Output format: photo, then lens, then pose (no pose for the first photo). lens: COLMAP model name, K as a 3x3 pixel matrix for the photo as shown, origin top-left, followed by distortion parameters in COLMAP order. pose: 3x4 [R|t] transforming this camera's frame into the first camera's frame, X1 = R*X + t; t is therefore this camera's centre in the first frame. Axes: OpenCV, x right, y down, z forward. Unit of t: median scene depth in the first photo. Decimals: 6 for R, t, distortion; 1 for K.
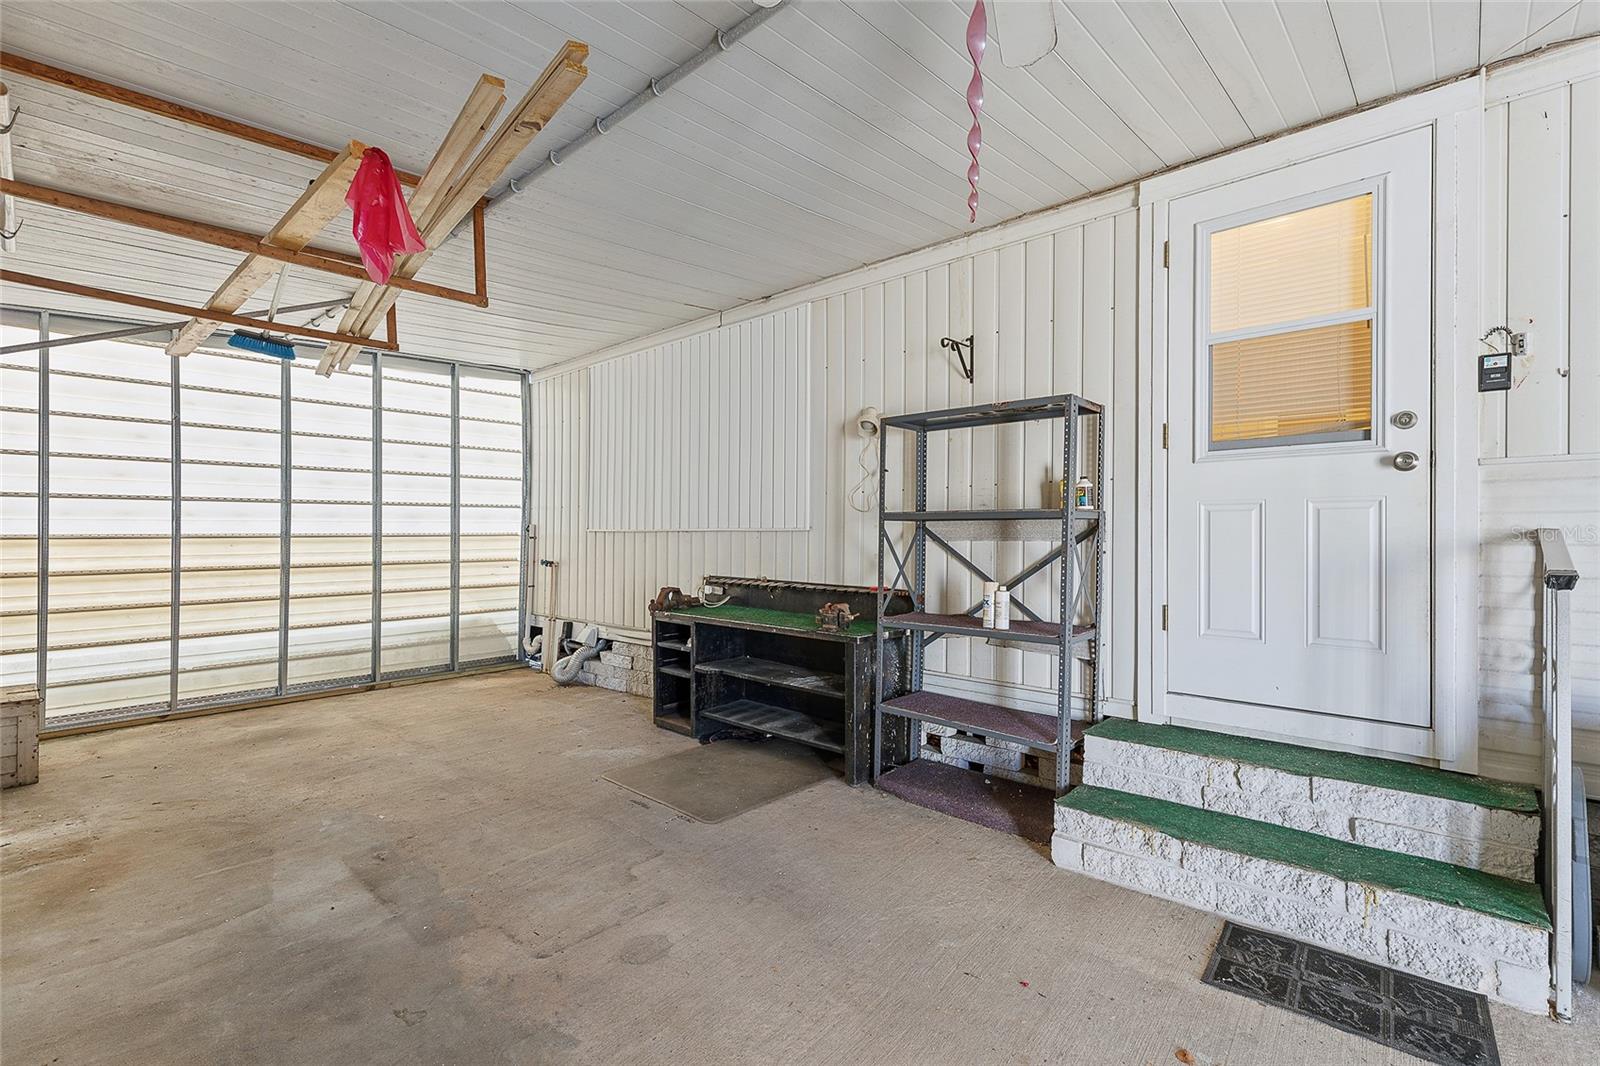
lens RADIAL K [[720.7, 0, 798.8], [0, 720.7, 527.8], [0, 0, 1]] dist [0.000620, -0.000005]
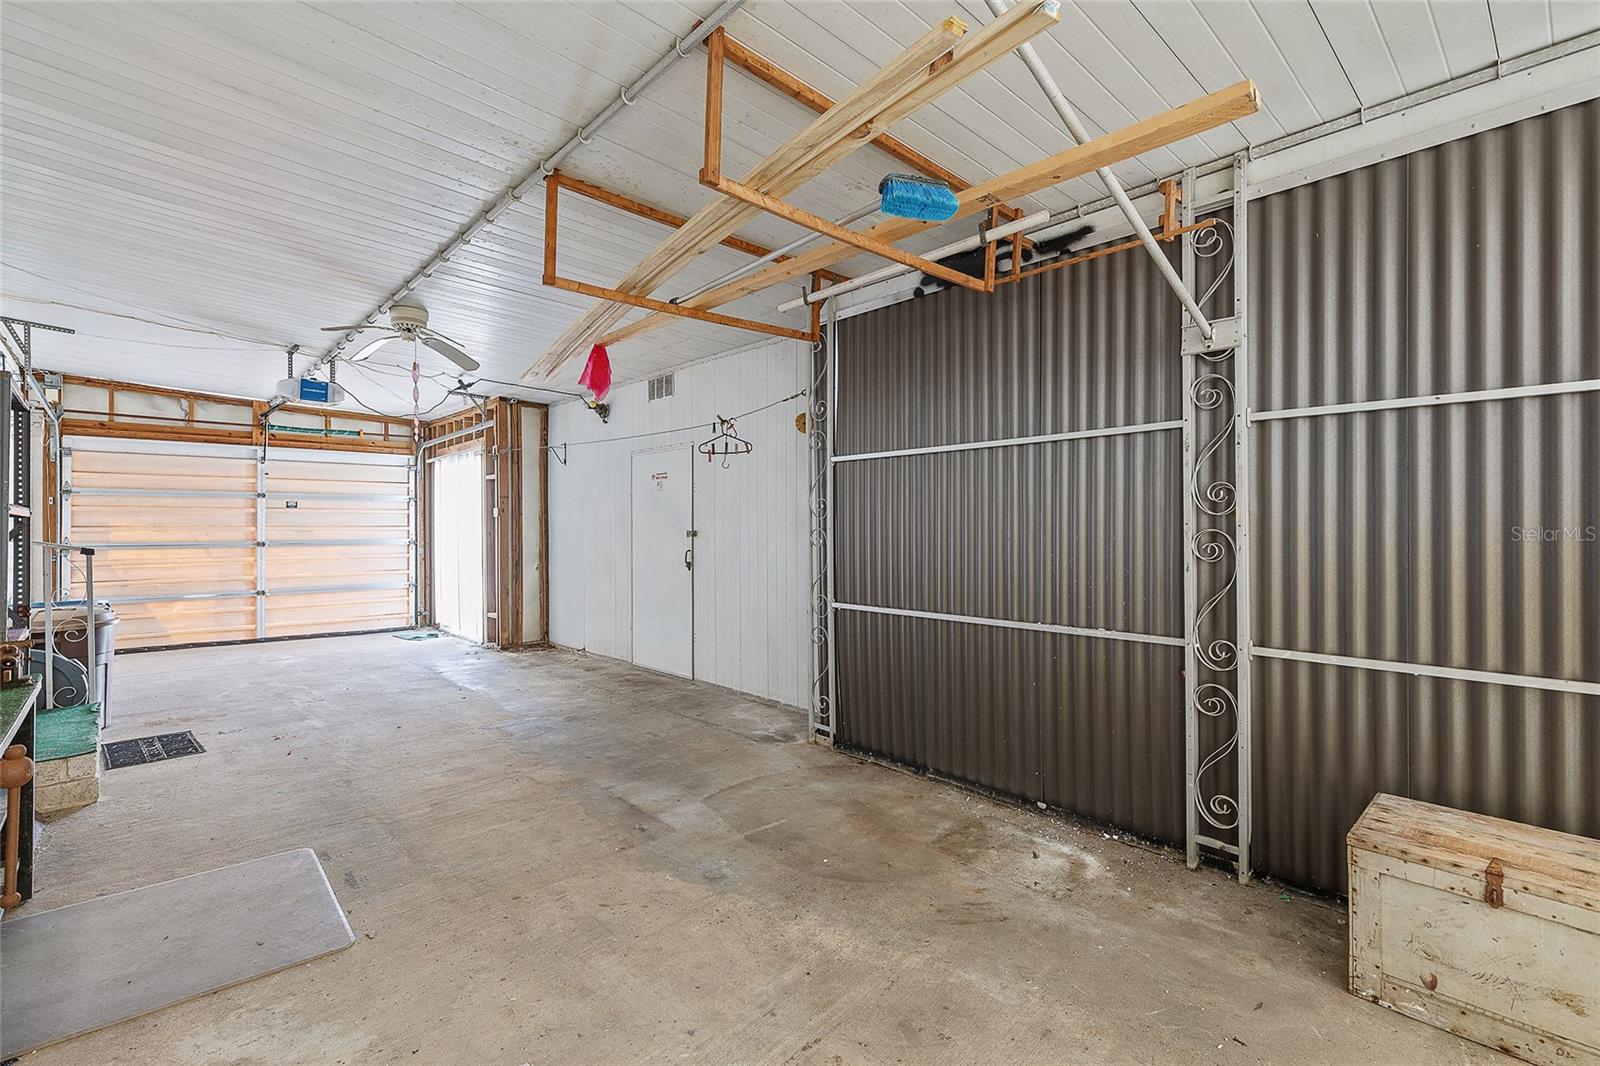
lens RADIAL K [[720.7, 0, 802.2], [0, 720.7, 532.7], [0, 0, 1]] dist [0.000620, -0.000005]
pose [[-0.996758, 0.001674, 0.080435, -0.904998], [0.001658, 0.999999, -0.000268, 0.012759], [-0.080435, -0.000134, -0.996760, 2.049638]]
